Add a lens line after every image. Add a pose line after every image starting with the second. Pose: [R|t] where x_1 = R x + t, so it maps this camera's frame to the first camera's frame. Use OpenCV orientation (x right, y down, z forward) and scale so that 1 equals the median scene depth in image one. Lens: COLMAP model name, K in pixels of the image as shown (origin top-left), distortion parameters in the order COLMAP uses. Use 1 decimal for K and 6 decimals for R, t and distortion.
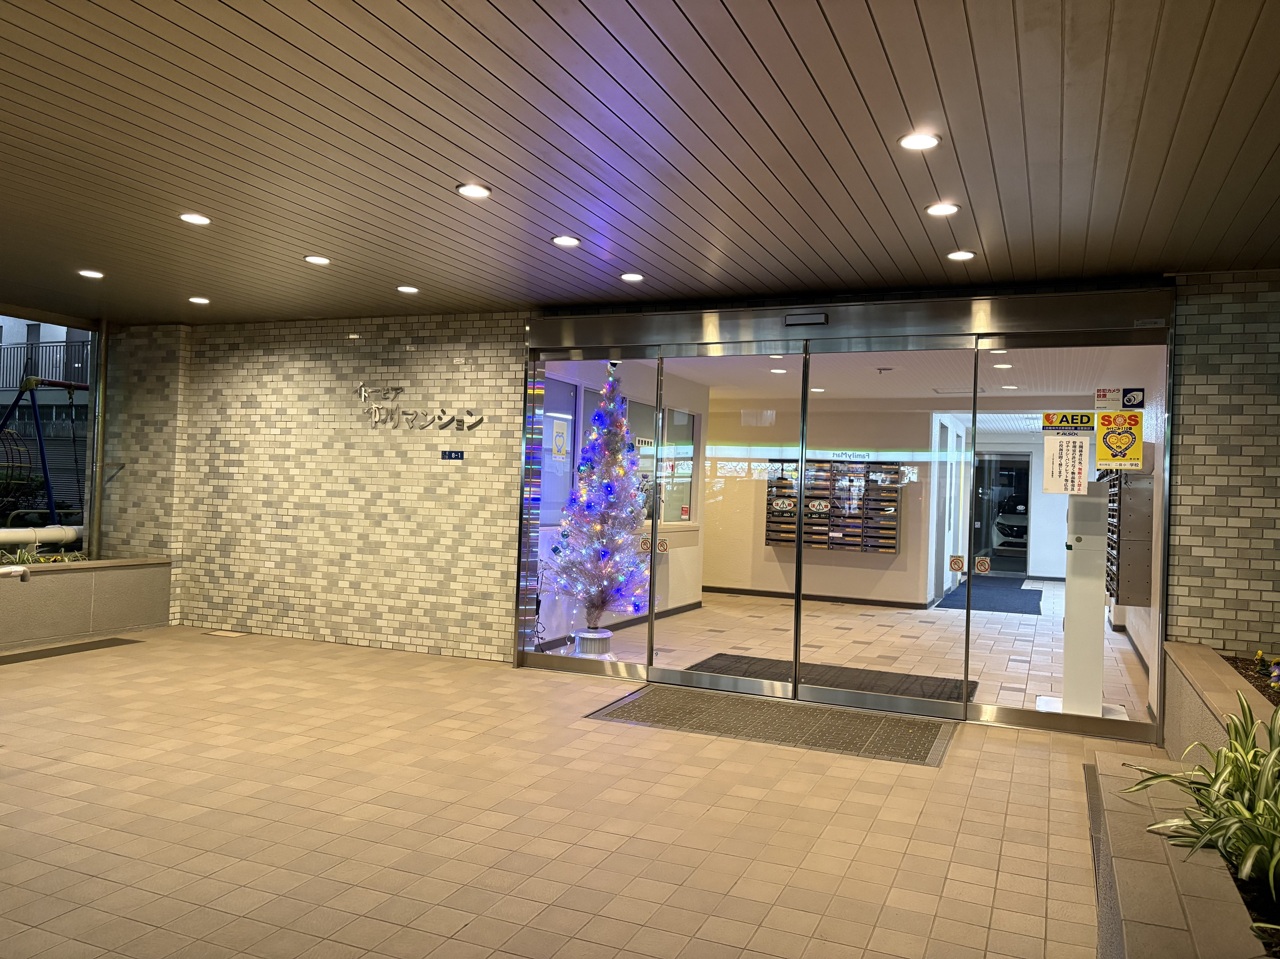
lens RADIAL K [[989.2, 0, 638.5], [0, 989.2, 479.3], [0, 0, 1]] dist [-0.006032, -0.004409]
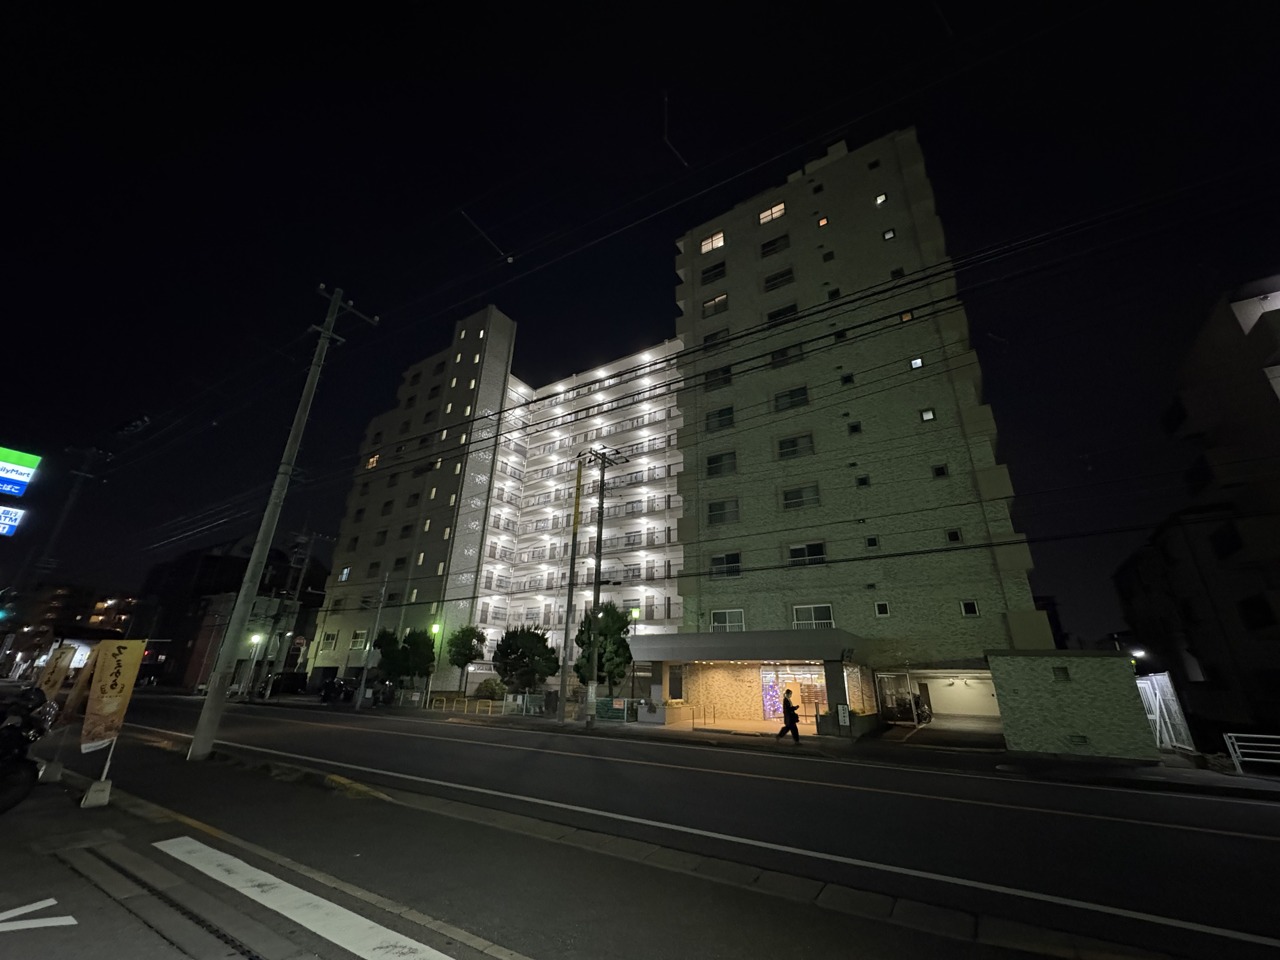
lens RADIAL K [[513.6, 0, 639.4], [0, 513.6, 478.4], [0, 0, 1]] dist [-0.004473, -0.000249]
pose [[0.984635, -0.073741, -0.158294, -0.258657], [0.010928, 0.930710, -0.365595, -0.071210], [0.174285, 0.358248, 0.917215, -2.643753]]
